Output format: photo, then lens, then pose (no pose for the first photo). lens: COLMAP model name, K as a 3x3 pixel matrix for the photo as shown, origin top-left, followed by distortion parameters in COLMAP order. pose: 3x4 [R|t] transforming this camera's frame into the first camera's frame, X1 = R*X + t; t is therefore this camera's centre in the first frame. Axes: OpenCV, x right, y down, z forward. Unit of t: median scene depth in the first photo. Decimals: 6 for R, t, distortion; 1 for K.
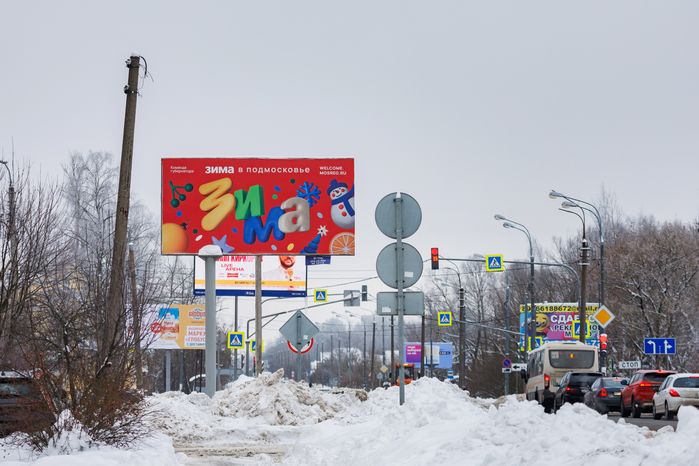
lens RADIAL K [[3031.1, 0, 349.9], [0, 3031.1, 233.2], [0, 0, 1]] dist [0.027048, 0.000000]
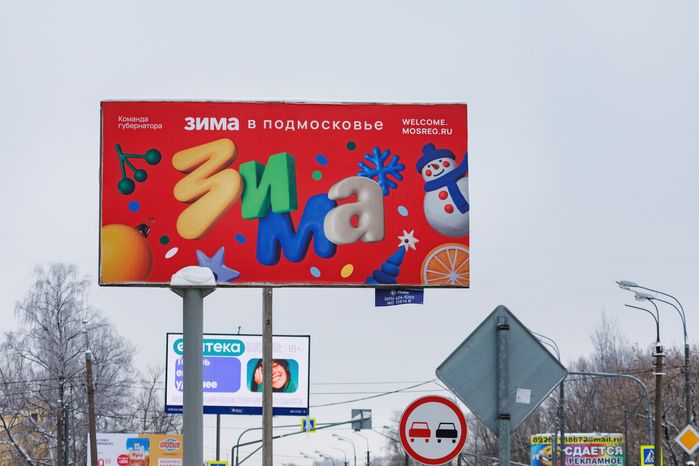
lens RADIAL K [[2415.9, 0, 348.9], [0, 2415.9, 232.9], [0, 0, 1]] dist [-0.149769, 0.000000]
pose [[0.999735, 0.002801, 0.022856, -0.028741], [-0.001220, 0.997623, -0.068905, 0.026648], [-0.022994, 0.068858, 0.997361, 0.583948]]
